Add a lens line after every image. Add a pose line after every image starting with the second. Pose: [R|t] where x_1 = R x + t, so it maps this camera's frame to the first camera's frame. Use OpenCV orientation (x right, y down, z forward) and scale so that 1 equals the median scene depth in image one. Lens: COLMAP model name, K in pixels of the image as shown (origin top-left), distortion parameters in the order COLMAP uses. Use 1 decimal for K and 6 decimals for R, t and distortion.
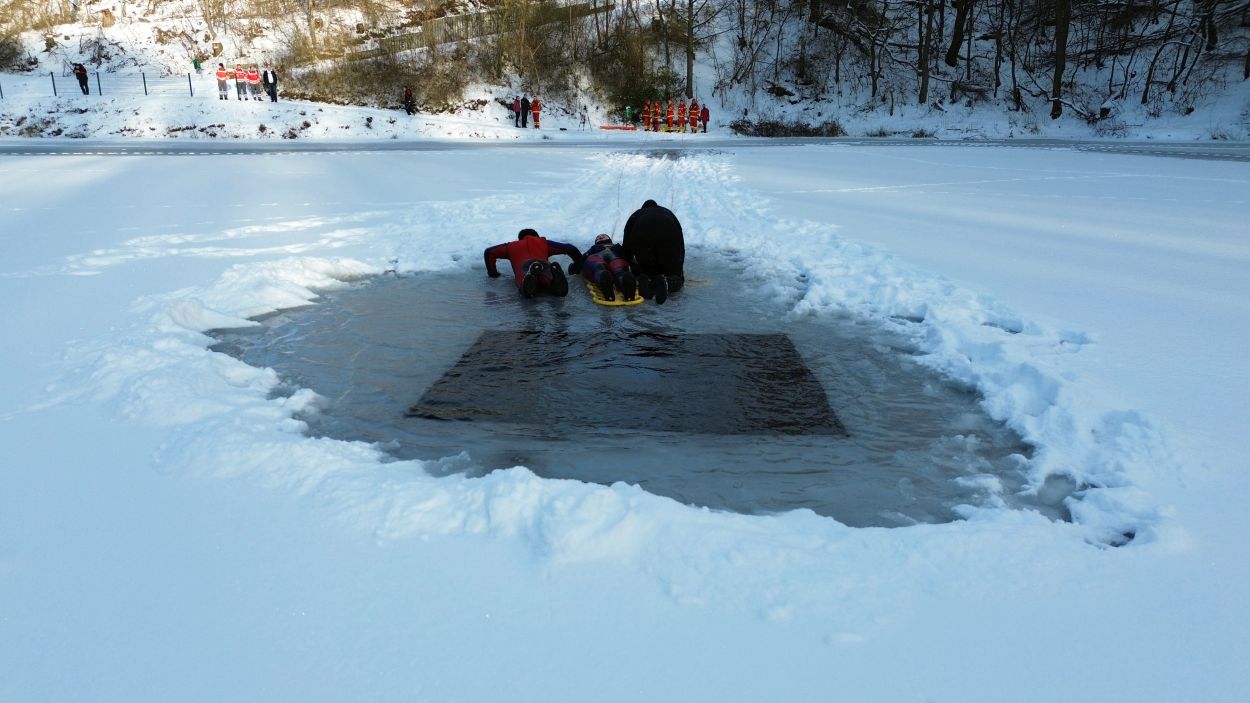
lens RADIAL K [[874.3, 0, 624.7], [0, 874.3, 343.0], [0, 0, 1]] dist [0.076254, -0.071898]
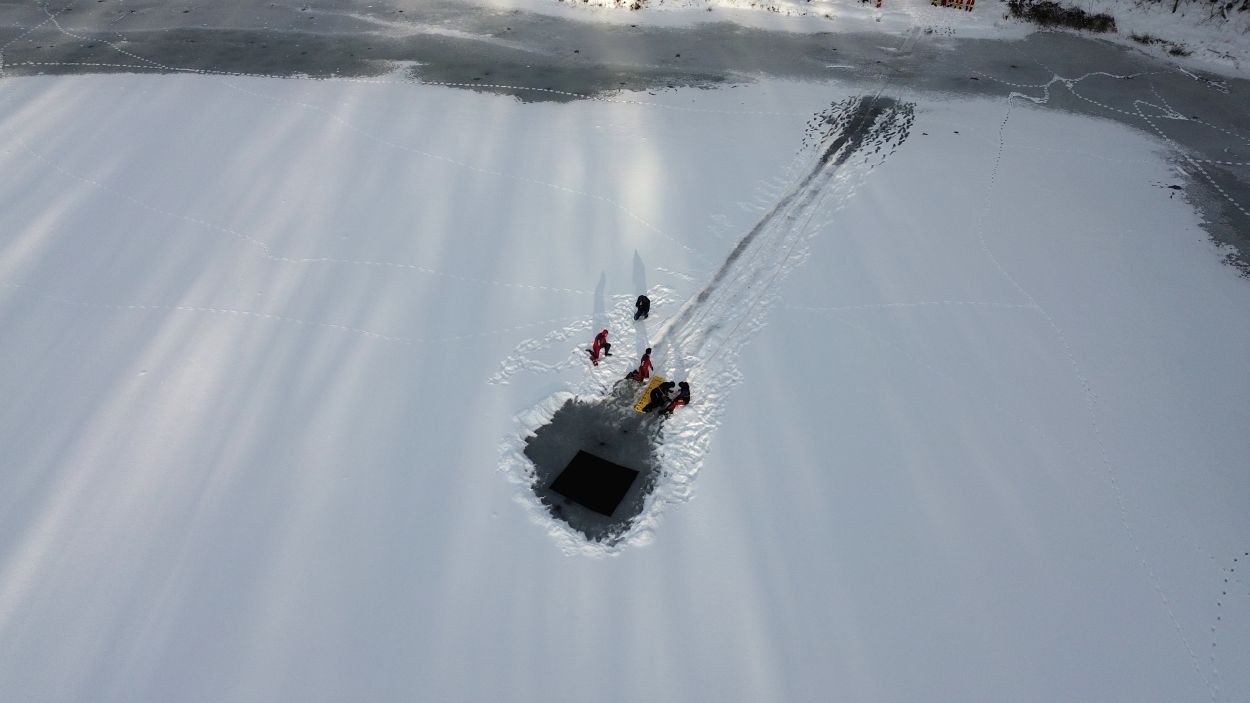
lens RADIAL K [[874.3, 0, 622.6], [0, 874.3, 350.8], [0, 0, 1]] dist [0.076254, -0.071898]
pose [[0.908710, 0.254904, -0.330560, 0.169729], [-0.100122, 0.901878, 0.420227, -0.289943], [0.405242, -0.348768, 0.845068, -0.308602]]
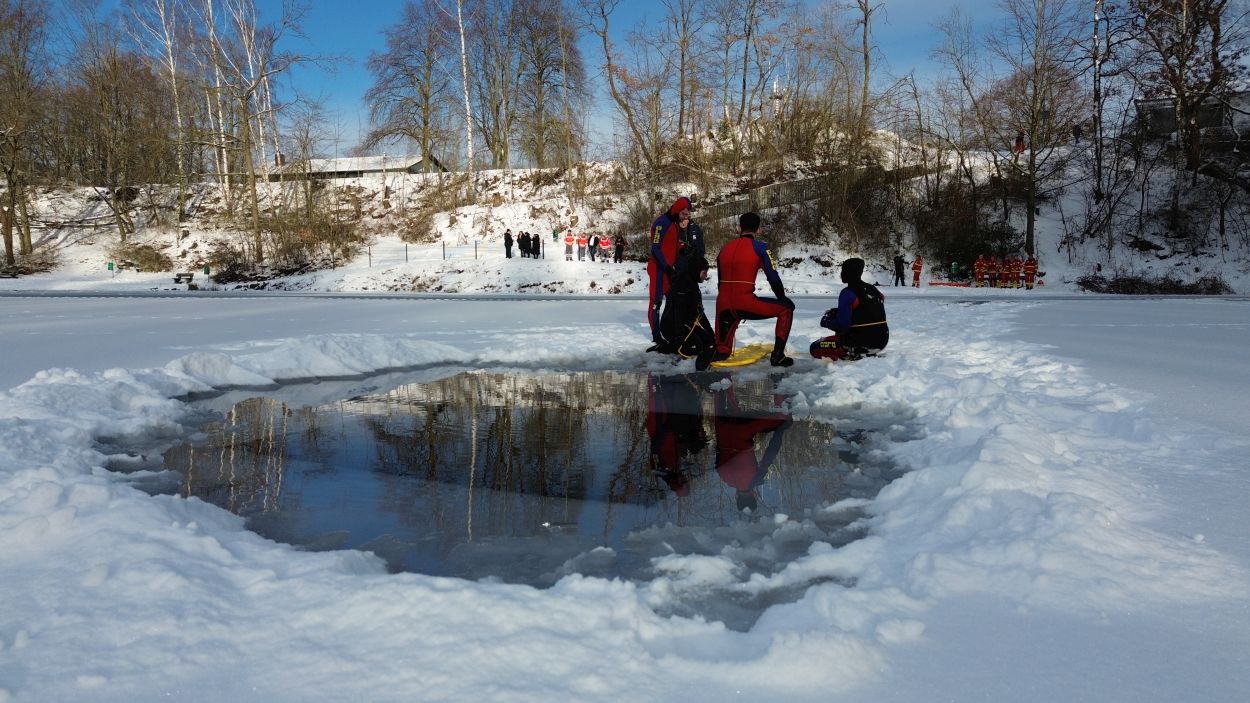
lens RADIAL K [[874.3, 0, 625.8], [0, 874.3, 352.2], [0, 0, 1]] dist [0.076254, -0.071898]
pose [[0.925482, 0.030706, -0.377546, 0.040739], [-0.096464, 0.982953, -0.156518, 0.007700], [0.366304, 0.181274, 0.912667, 0.026055]]
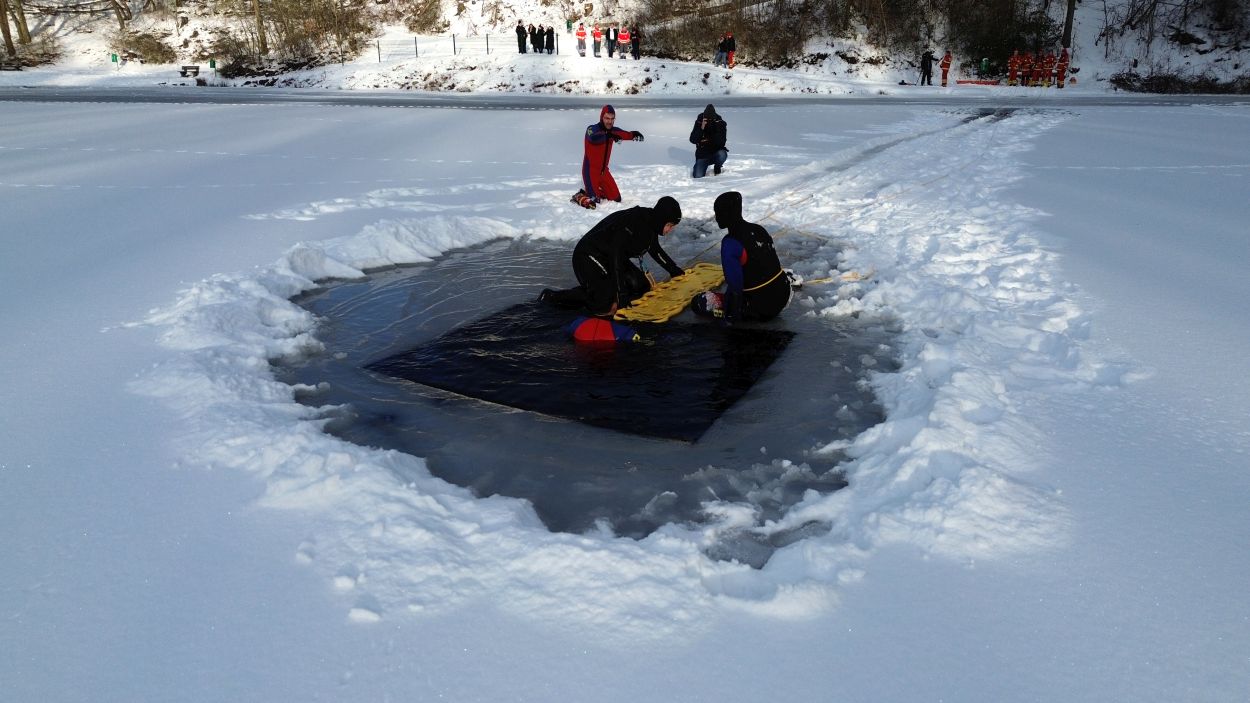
lens RADIAL K [[874.3, 0, 626.0], [0, 874.3, 349.3], [0, 0, 1]] dist [0.076254, -0.071898]
pose [[0.919546, 0.121136, -0.373845, 0.044300], [-0.099311, 0.992059, 0.077178, -0.005722], [0.380226, -0.033841, 0.924274, 0.003614]]
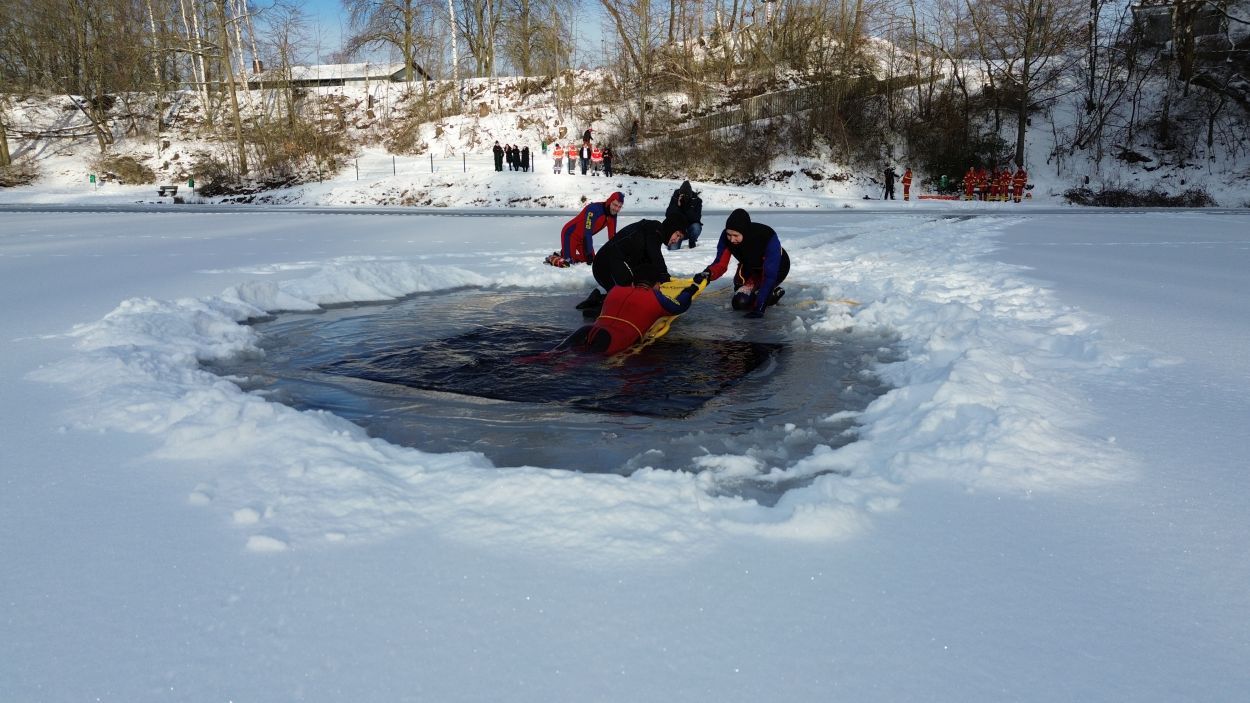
lens RADIAL K [[874.3, 0, 625.8], [0, 874.3, 350.5], [0, 0, 1]] dist [0.076254, -0.071898]
pose [[0.930876, 0.063985, -0.359688, 0.041670], [-0.091989, 0.993873, -0.061269, 0.007786], [0.353564, 0.090122, 0.931059, 0.012958]]
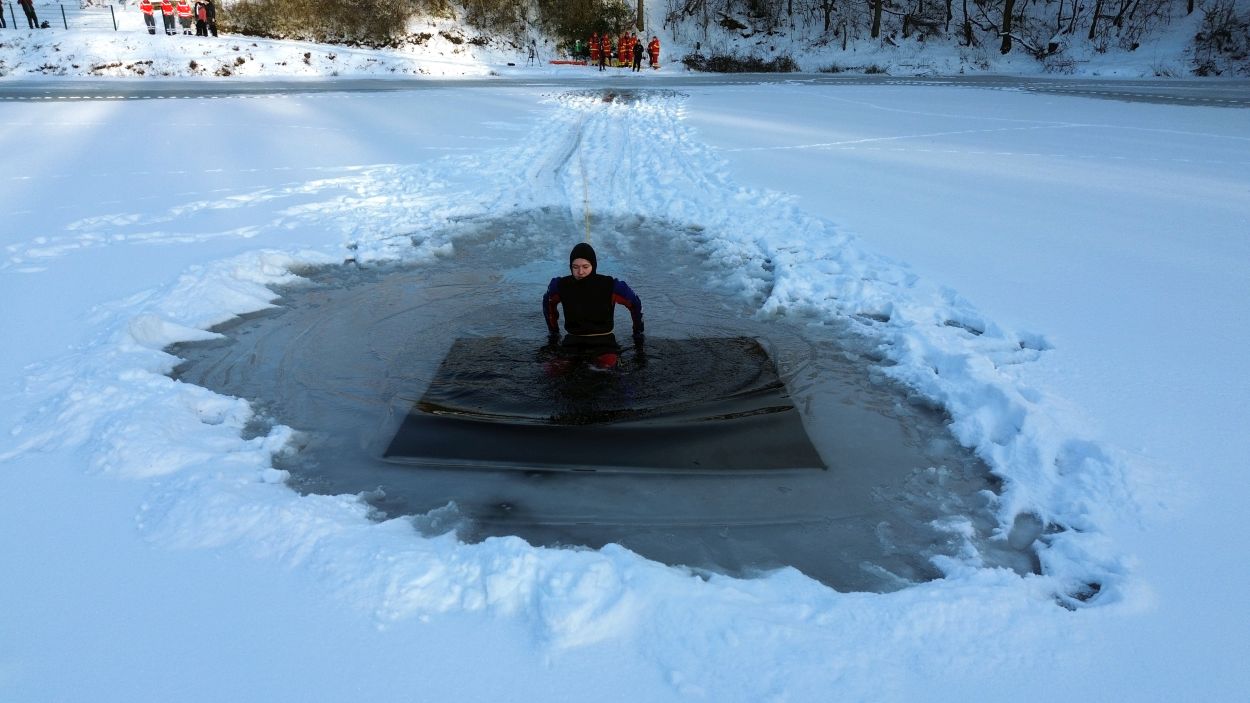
lens RADIAL K [[874.3, 0, 624.2], [0, 874.3, 346.3], [0, 0, 1]] dist [0.076254, -0.071898]
pose [[0.998443, -0.018550, 0.052603, -0.002585], [0.014303, 0.996693, 0.079987, -0.009874], [-0.053913, -0.079110, 0.995407, -0.000069]]
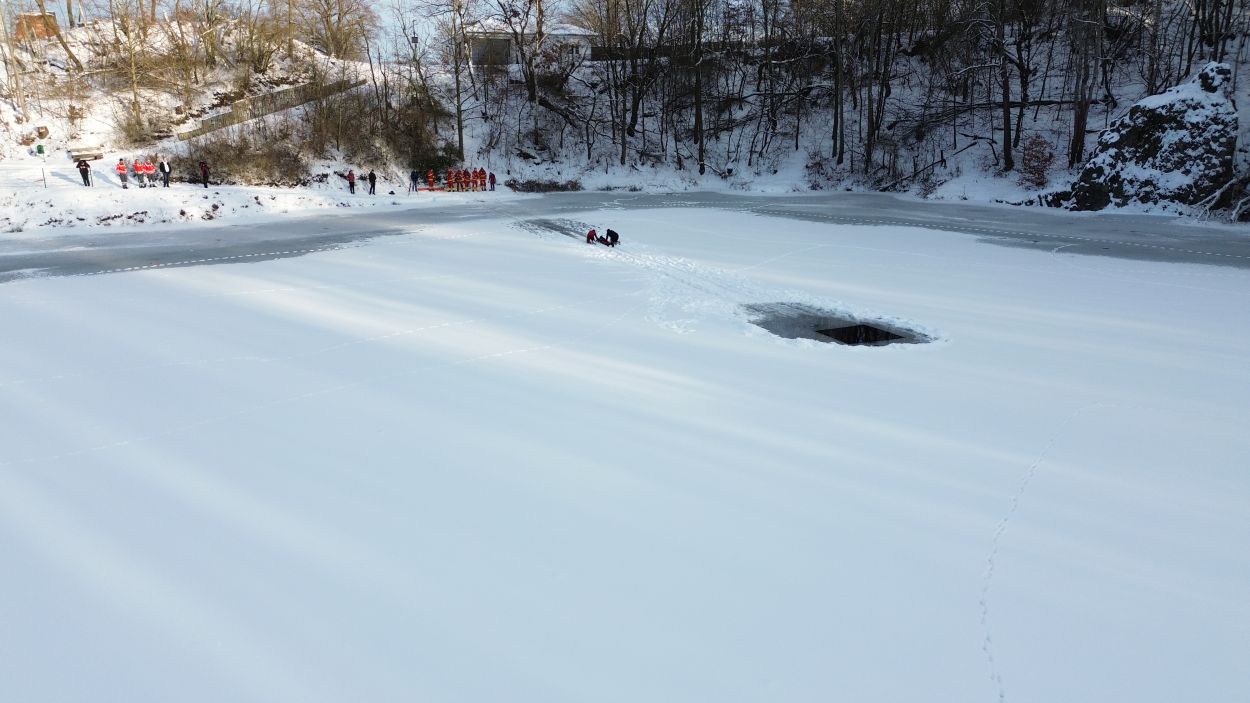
lens RADIAL K [[874.3, 0, 623.0], [0, 874.3, 359.6], [0, 0, 1]] dist [0.076254, -0.071898]
pose [[0.882838, -0.134376, 0.450045, -0.402173], [0.120579, 0.990929, 0.059339, -0.033429], [-0.453936, 0.001879, 0.891032, -0.347073]]
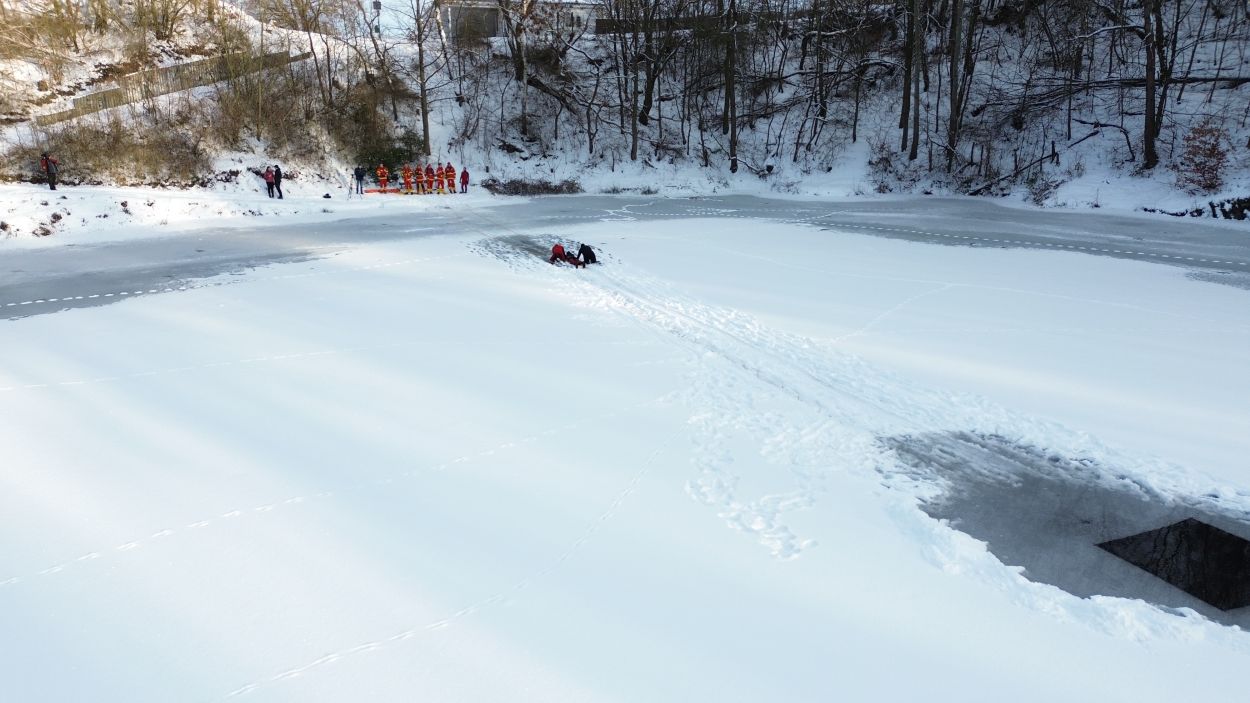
lens RADIAL K [[874.3, 0, 621.1], [0, 874.3, 354.3], [0, 0, 1]] dist [0.076254, -0.071898]
pose [[0.888415, -0.128604, 0.440659, -0.242952], [0.116436, 0.991692, 0.054673, -0.084661], [-0.444029, 0.002736, 0.896008, -0.045006]]
